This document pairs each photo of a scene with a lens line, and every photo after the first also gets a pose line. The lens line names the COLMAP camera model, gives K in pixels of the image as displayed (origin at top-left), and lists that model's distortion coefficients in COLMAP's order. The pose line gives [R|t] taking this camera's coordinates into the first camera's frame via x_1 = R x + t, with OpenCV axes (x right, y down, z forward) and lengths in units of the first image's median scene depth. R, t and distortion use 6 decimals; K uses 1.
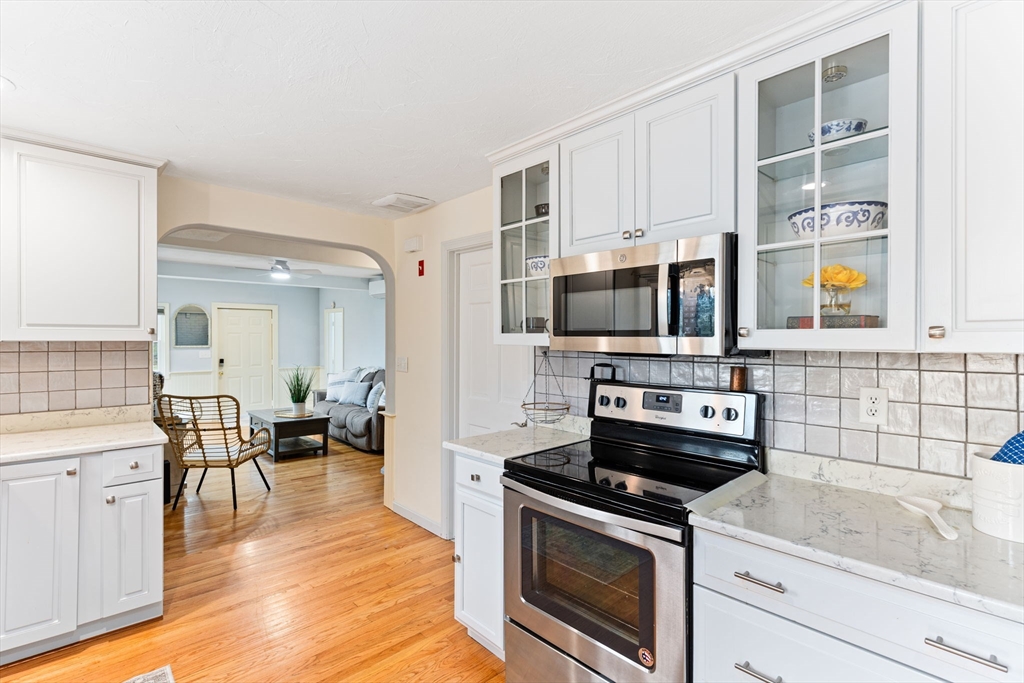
lens RADIAL K [[470.0, 0, 510.2], [0, 470.0, 341.2], [0, 0, 1]] dist [-0.007688, 0.001520]
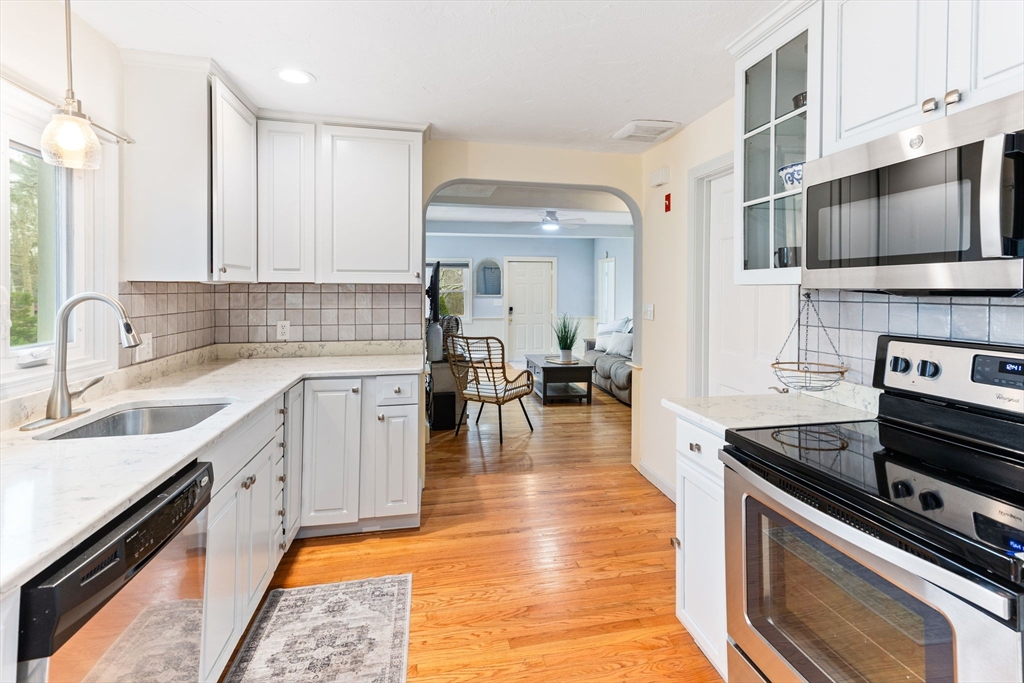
lens RADIAL K [[491.6, 0, 541.0], [0, 491.6, 294.7], [0, 0, 1]] dist [0.019049, -0.000152]
pose [[0.864435, 0.003706, -0.502732, 0.091130], [-0.003431, 0.999993, 0.001472, 0.021570], [0.502734, 0.000452, 0.864441, 0.102582]]
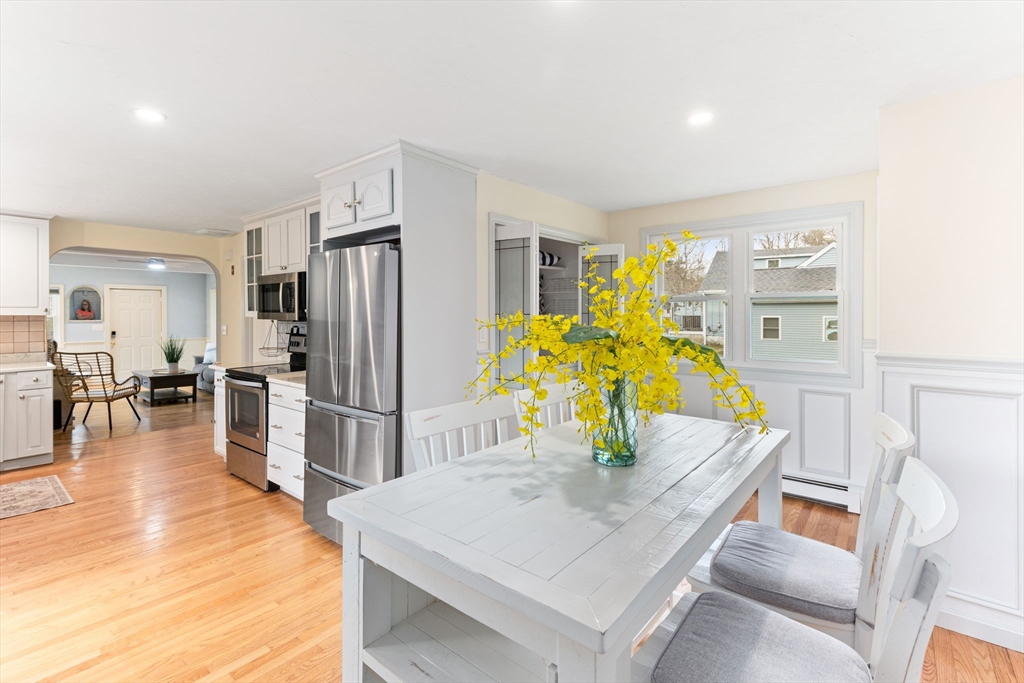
lens RADIAL K [[470.0, 0, 519.3], [0, 470.0, 316.6], [0, 0, 1]] dist [-0.007688, 0.001520]
pose [[0.990615, -0.002428, 0.136658, 0.733480], [0.002291, 0.999997, 0.001163, 0.006042], [-0.136660, -0.000839, 0.990618, -0.952642]]
